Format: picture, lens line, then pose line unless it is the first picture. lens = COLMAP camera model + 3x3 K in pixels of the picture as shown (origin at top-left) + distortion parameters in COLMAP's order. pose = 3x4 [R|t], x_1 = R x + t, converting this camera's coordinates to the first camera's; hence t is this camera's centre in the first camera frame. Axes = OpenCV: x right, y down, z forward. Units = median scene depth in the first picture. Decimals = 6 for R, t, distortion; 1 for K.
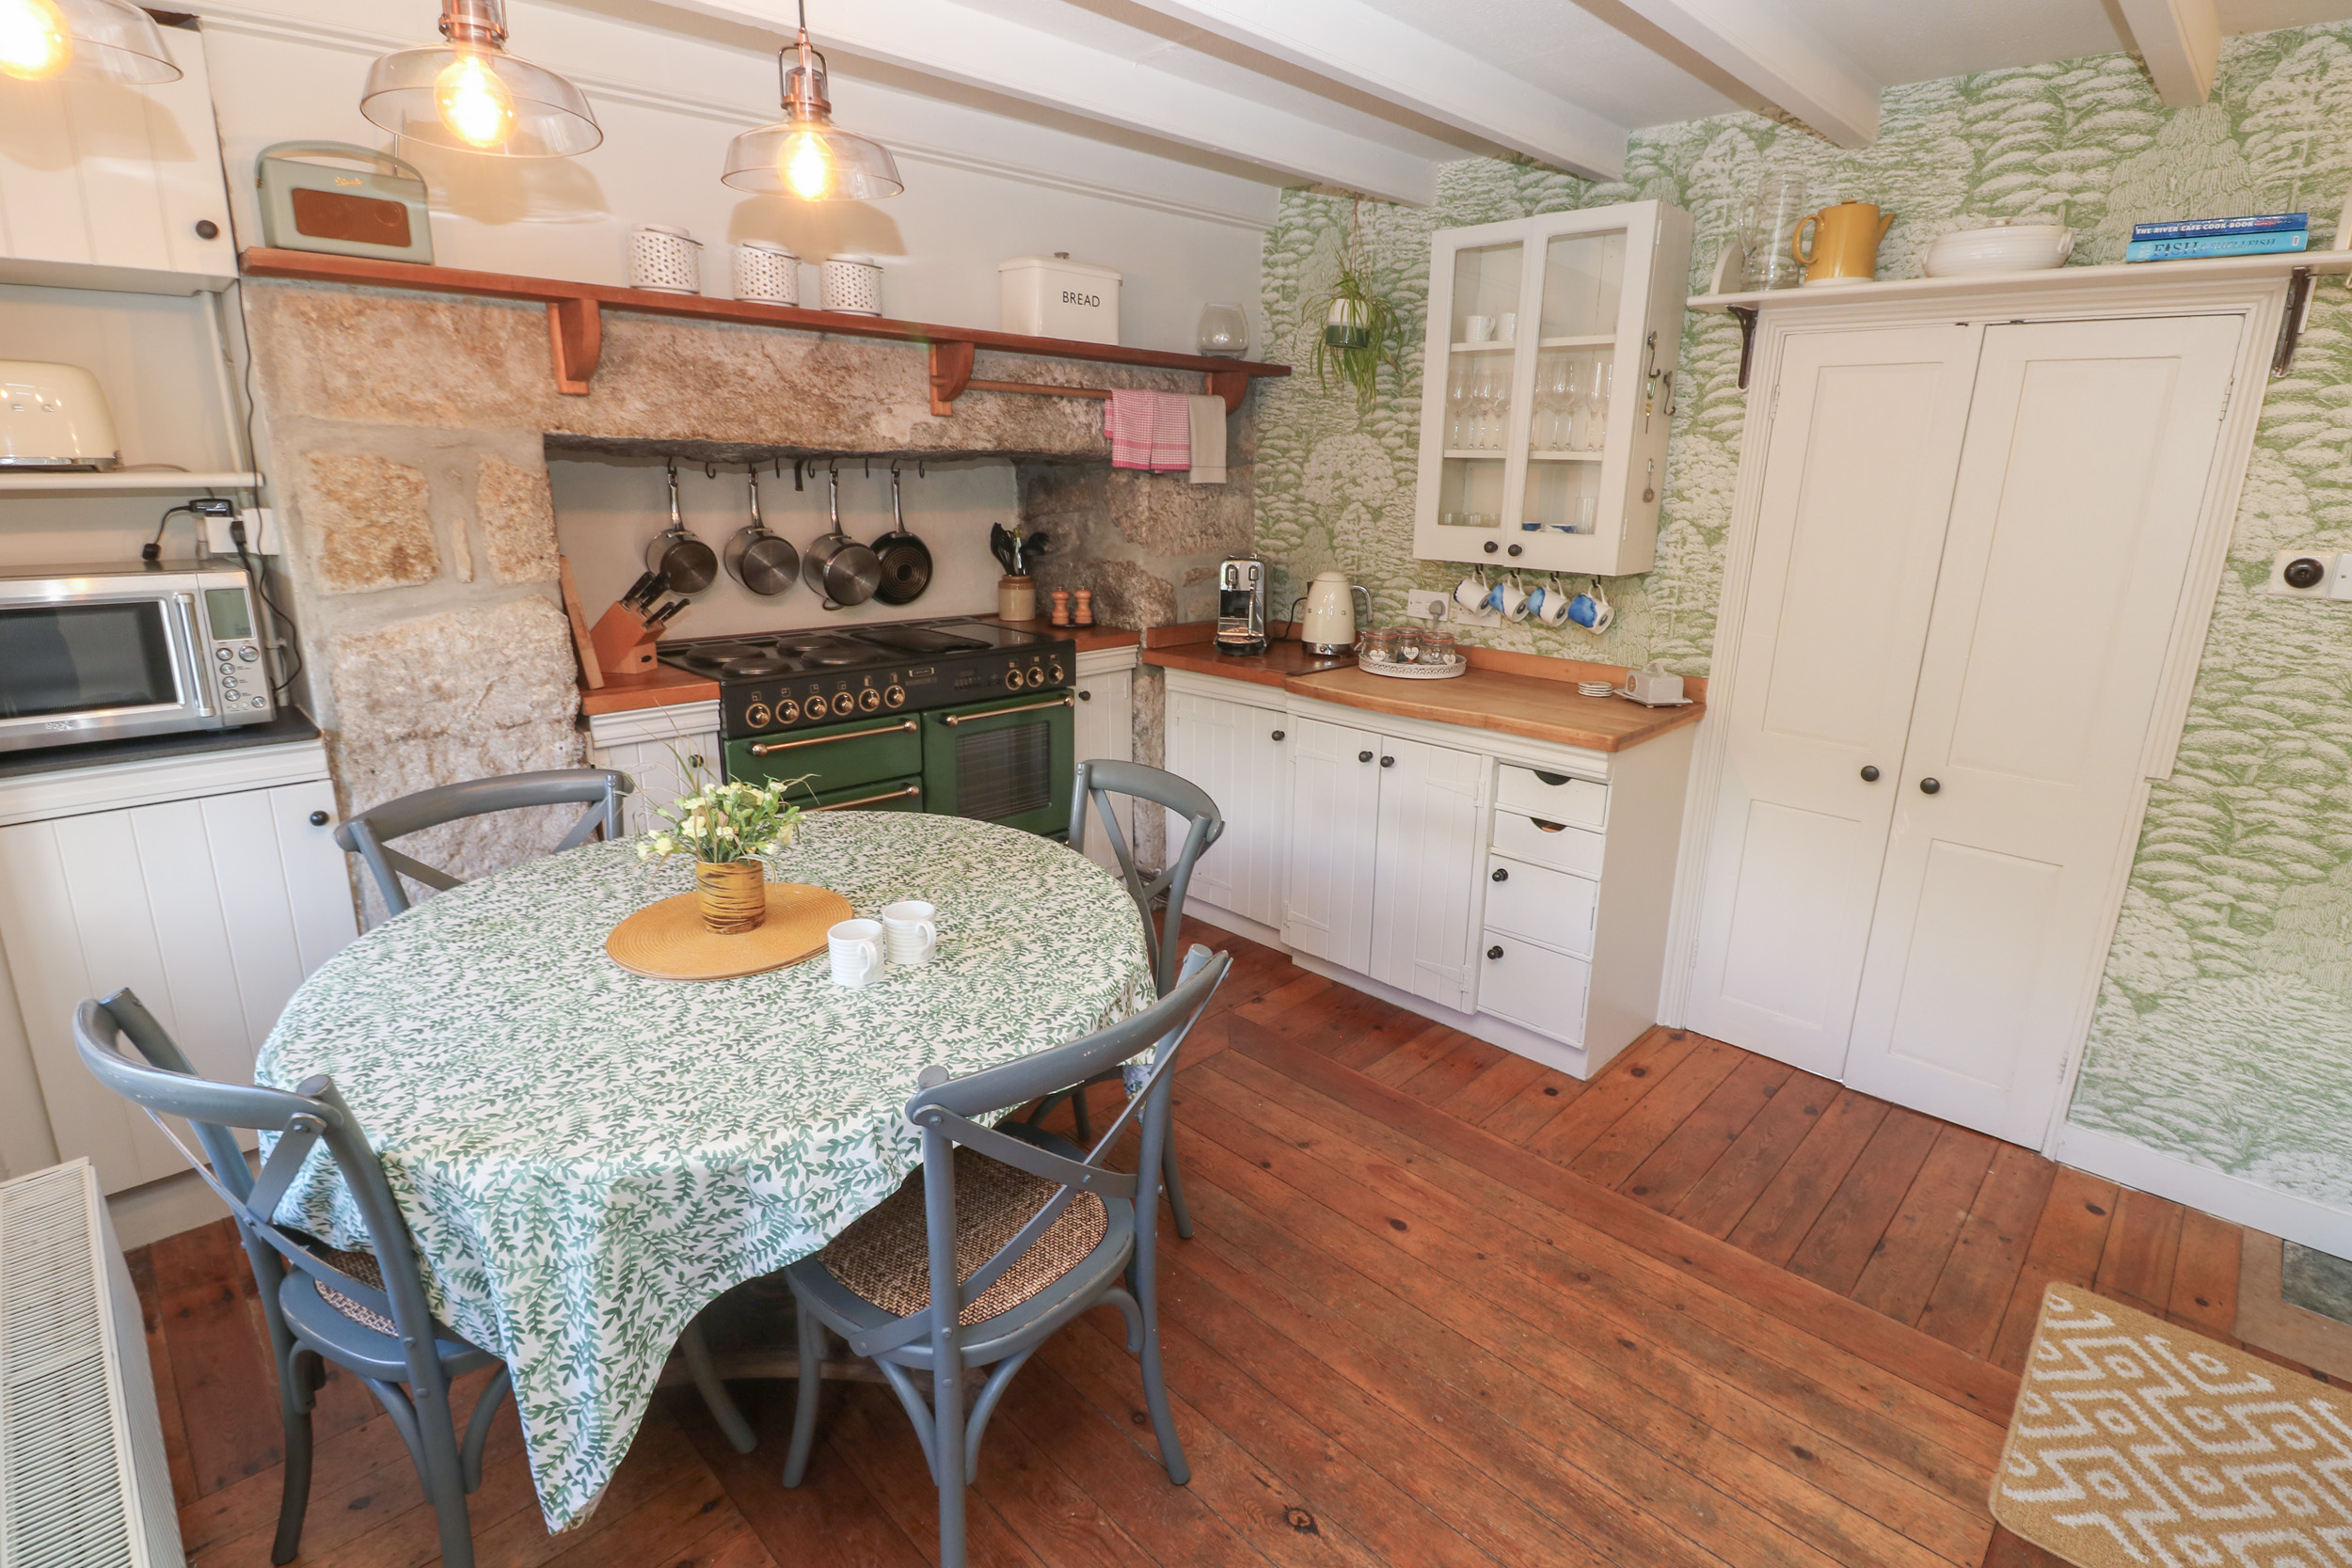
lens RADIAL K [[1117.5, 0, 1193.5], [0, 1117.5, 775.8], [0, 0, 1]] dist [-0.005783, -0.008810]
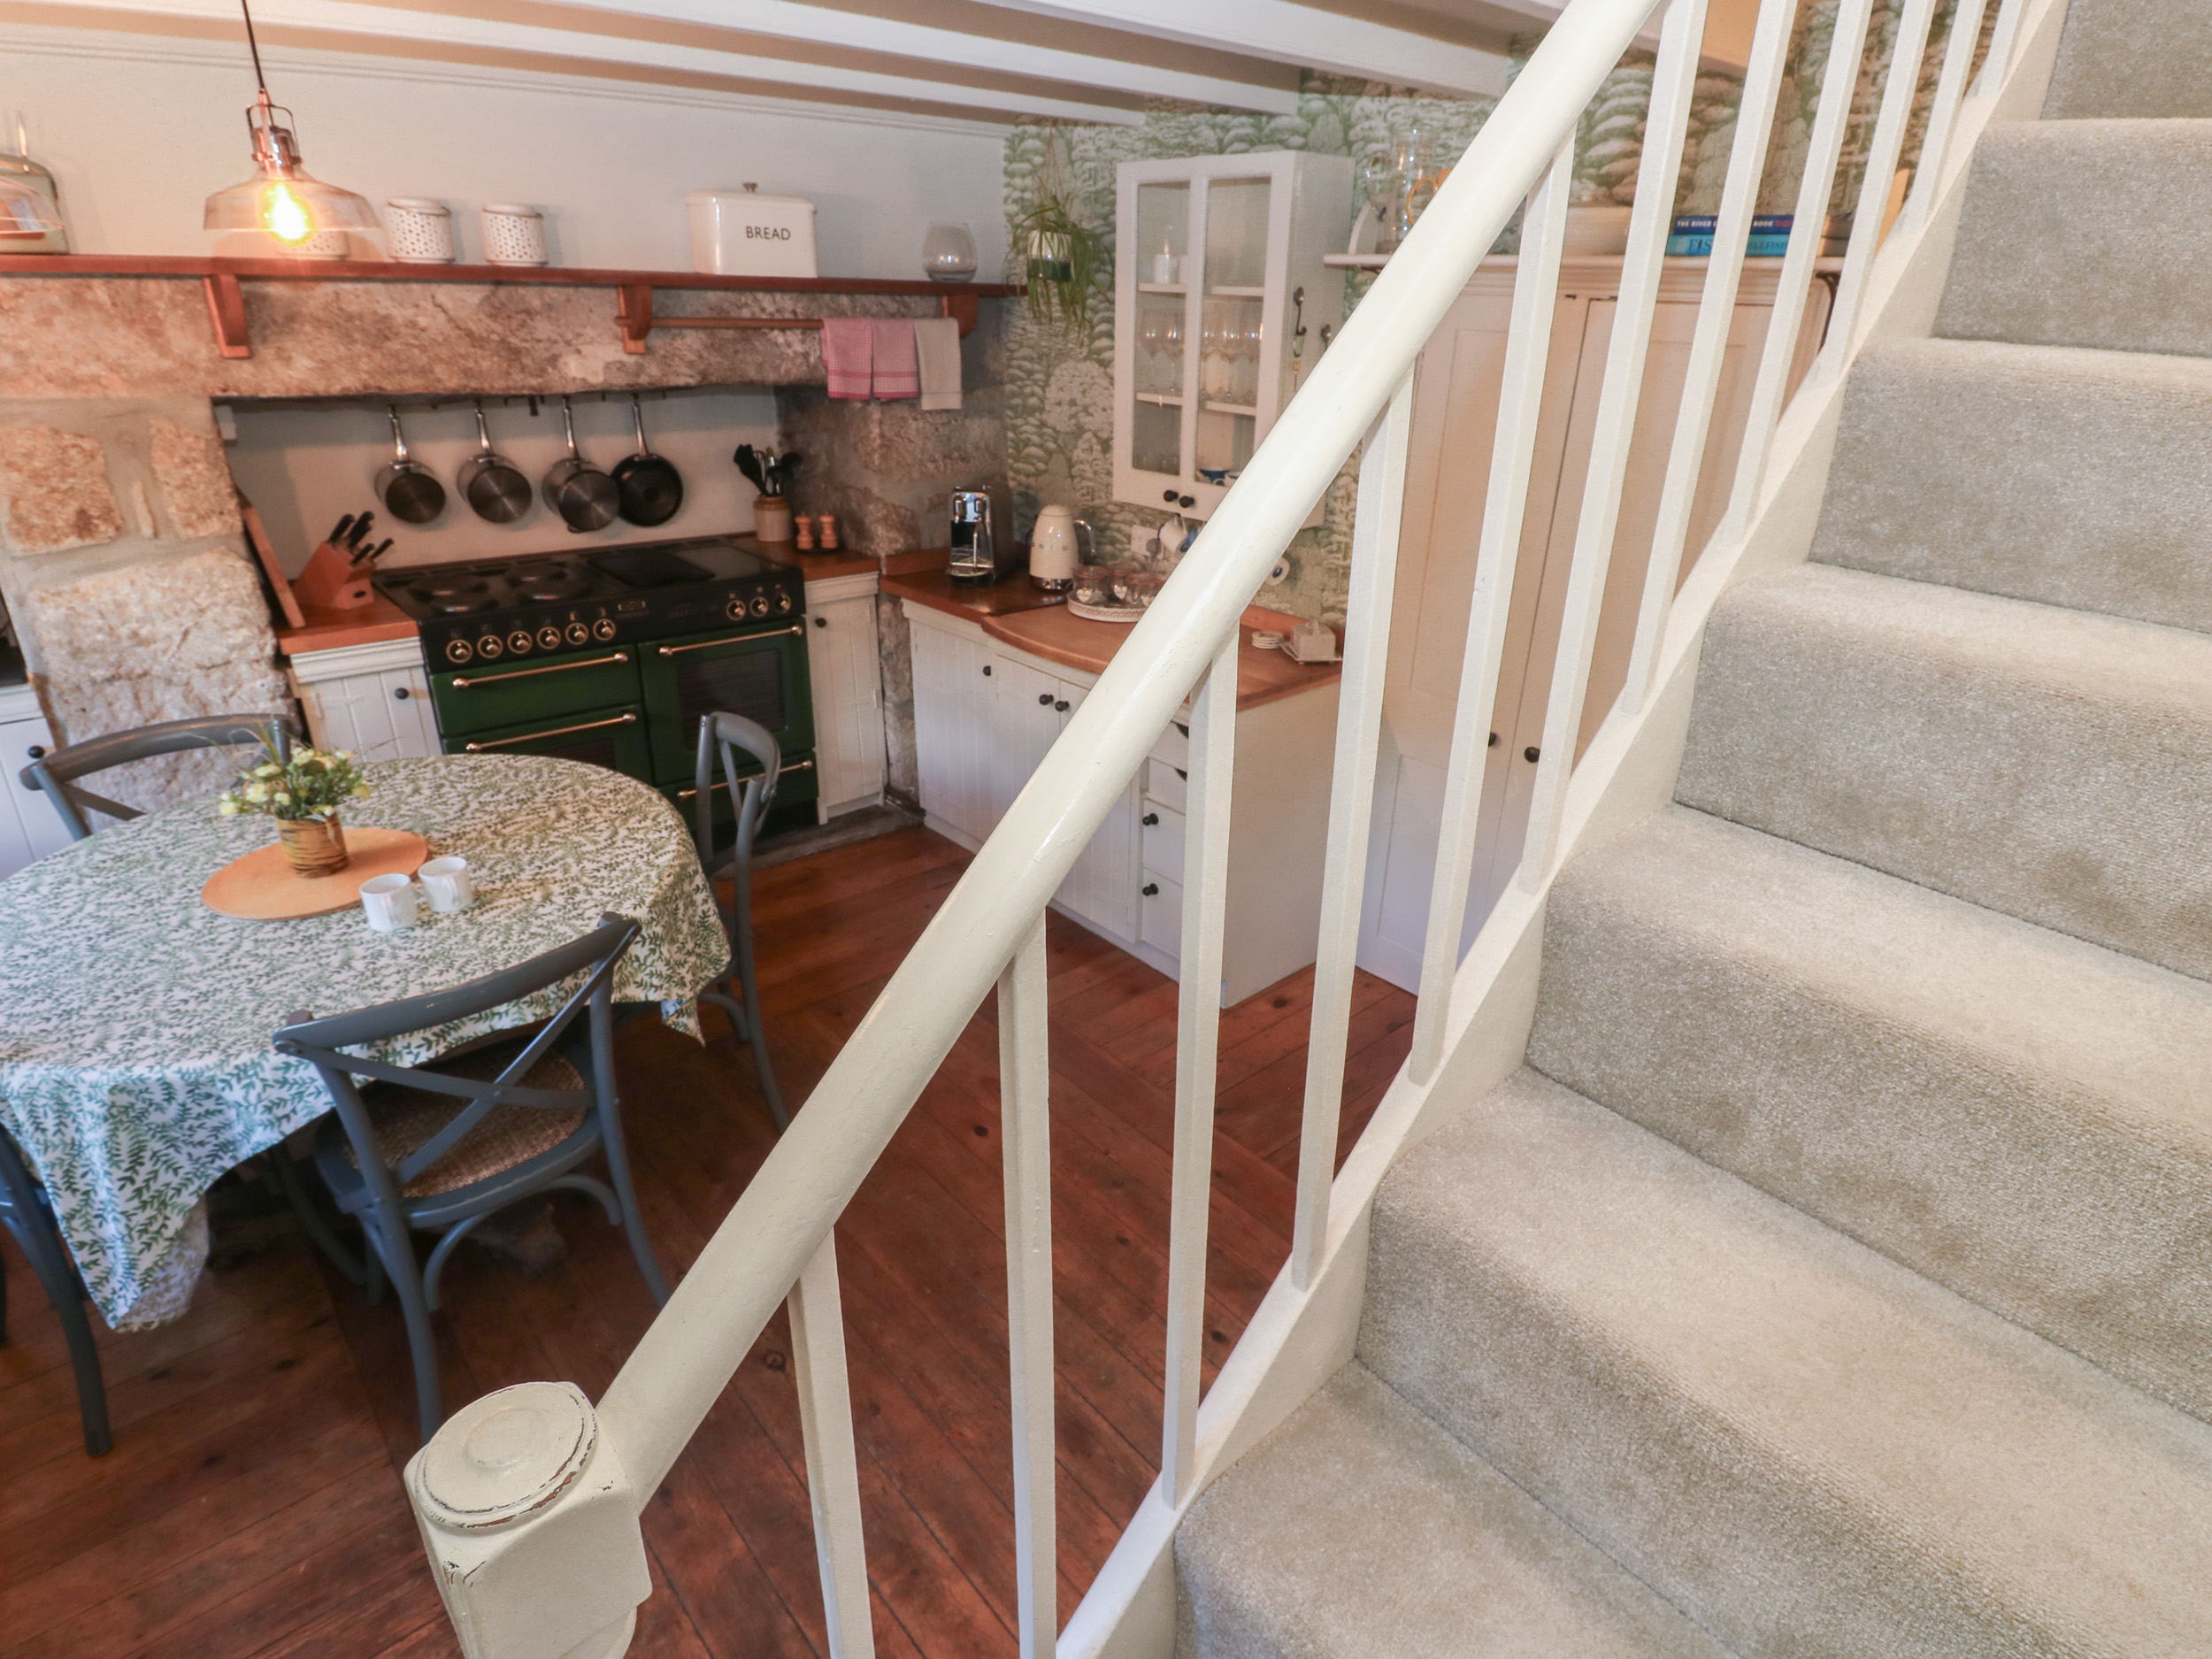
lens RADIAL K [[1172.9, 0, 1126.2], [0, 1172.9, 820.0], [0, 0, 1]] dist [-0.002892, -0.012688]
pose [[0.998038, 0.034565, -0.052198, 0.322889], [-0.026271, 0.988038, 0.151957, -0.082641], [0.056826, -0.150288, 0.987008, -0.107066]]
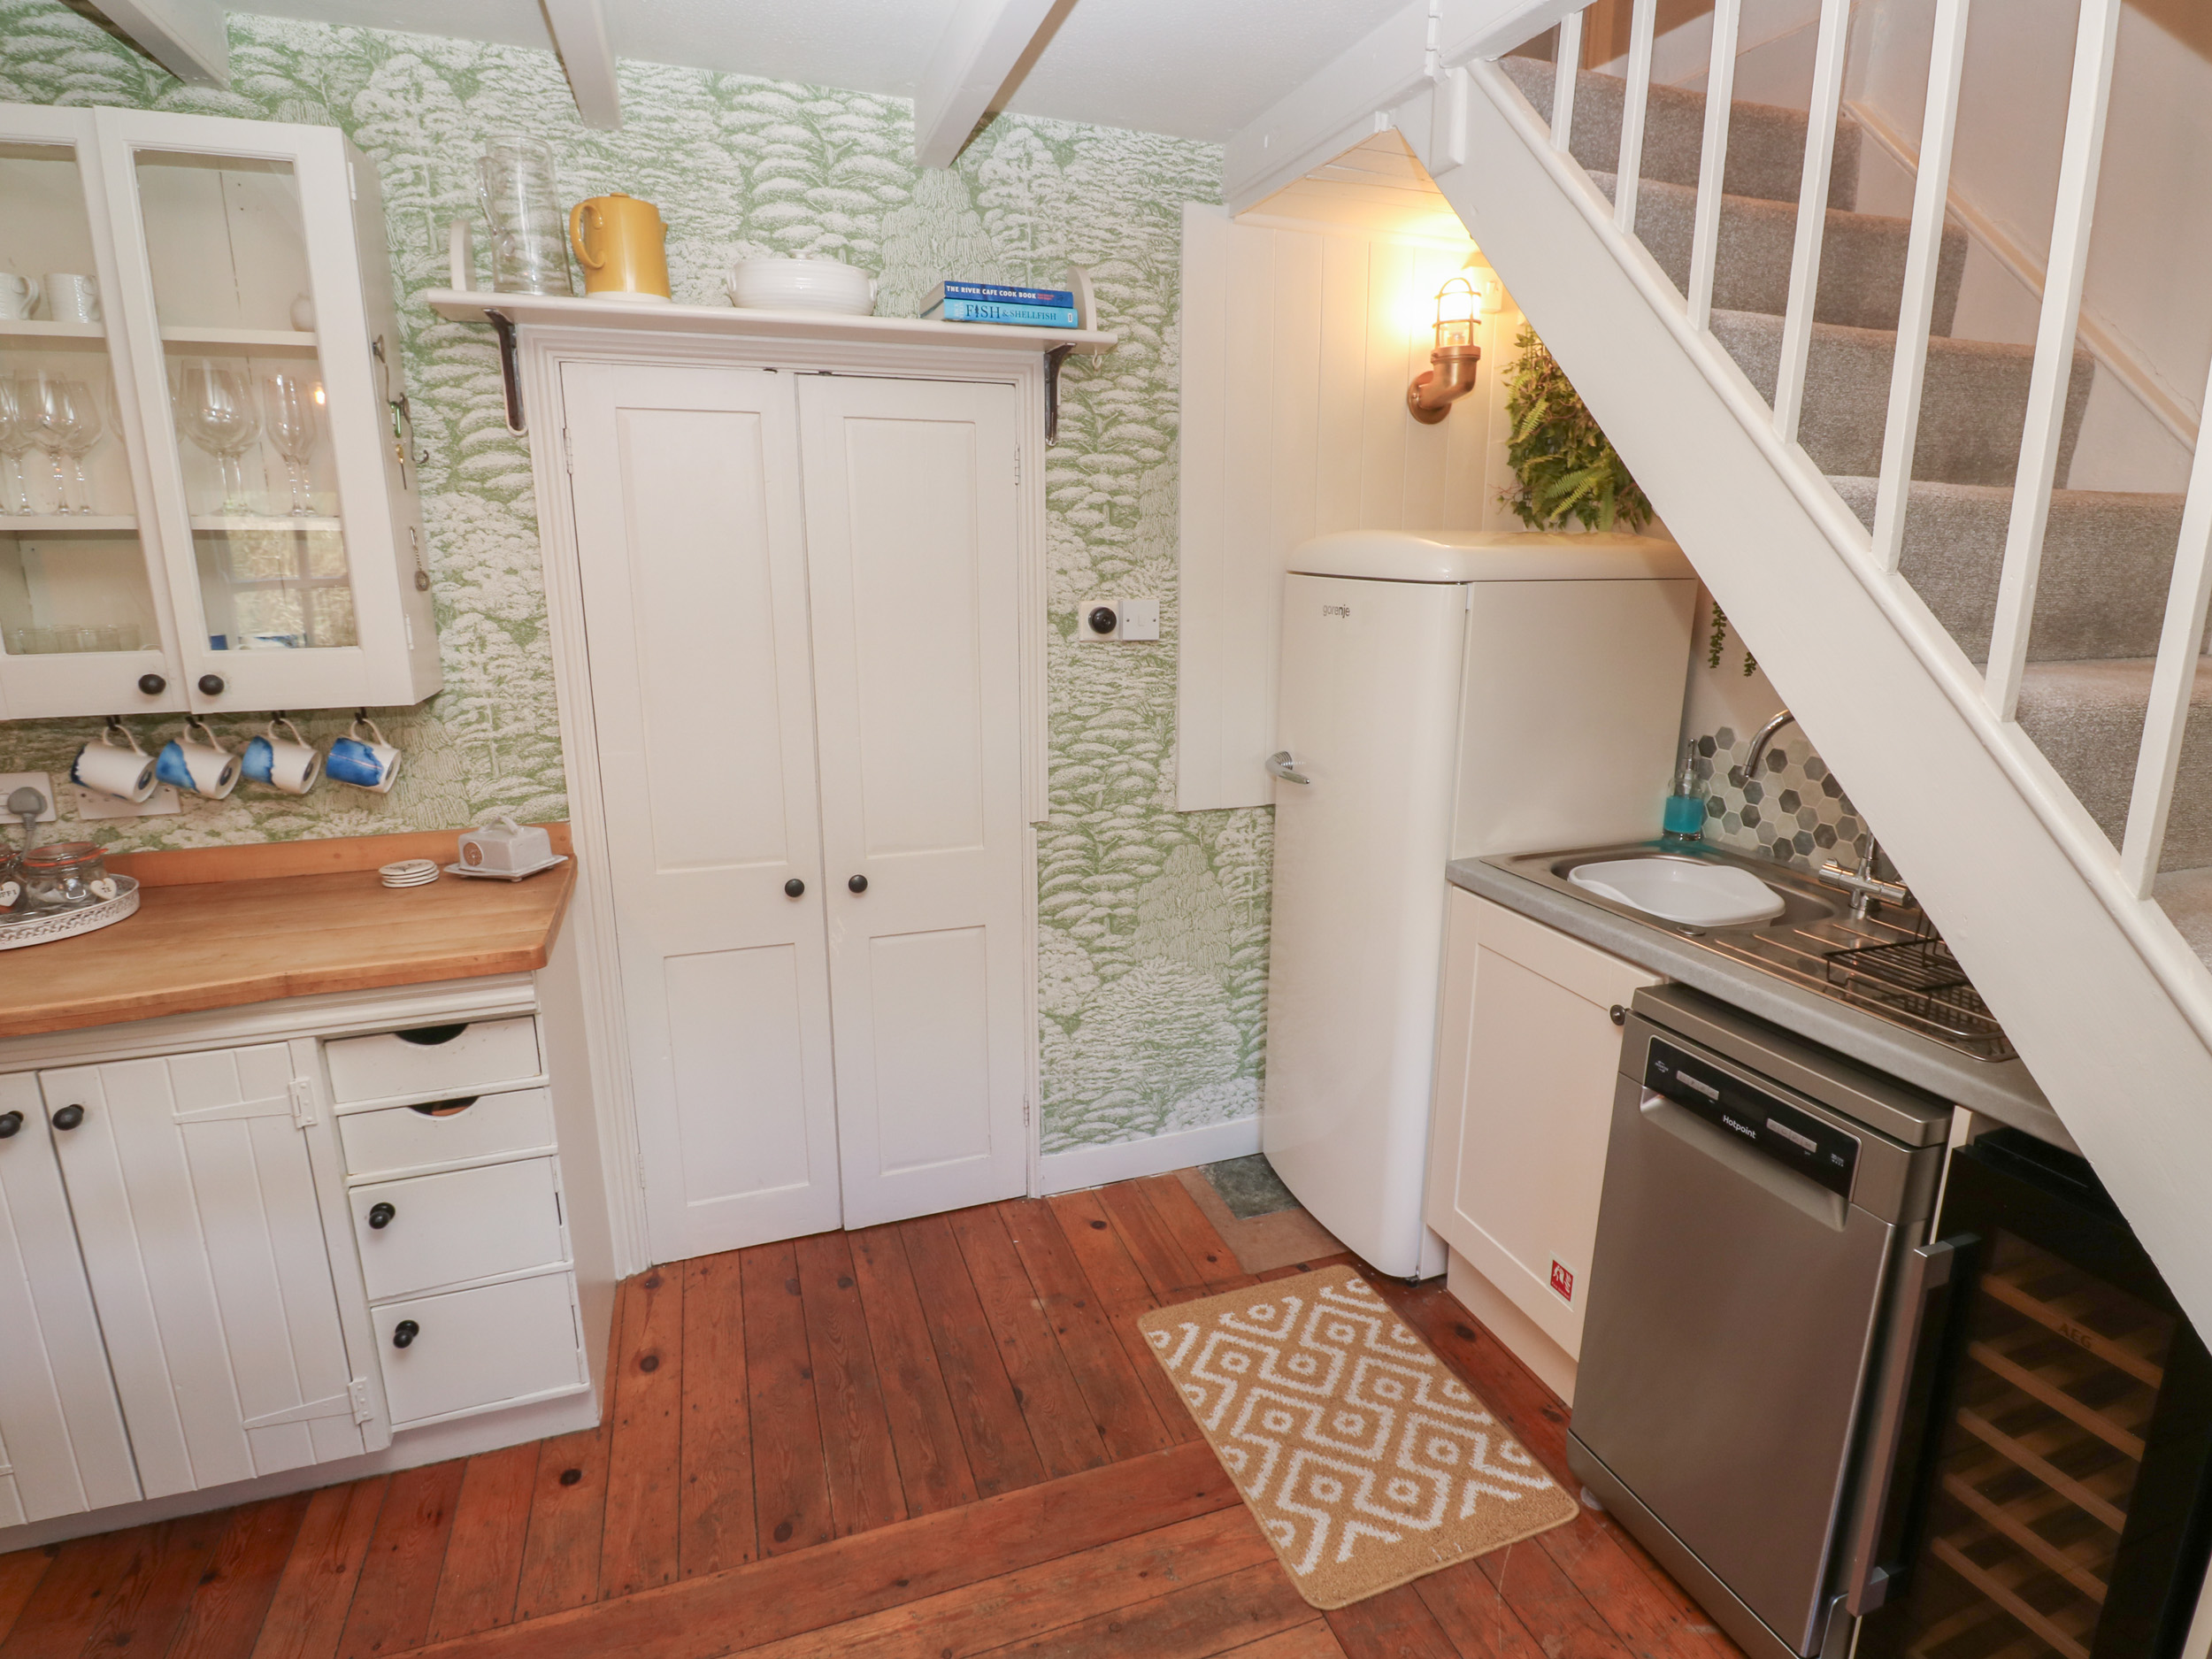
lens RADIAL K [[1172.9, 0, 1155.2], [0, 1172.9, 812.7], [0, 0, 1]] dist [-0.002892, -0.012688]
pose [[0.434097, -0.221202, 0.873286, -0.047309], [0.246773, 0.961505, 0.120881, -0.096727], [-0.866408, 0.163029, 0.471973, 0.319223]]
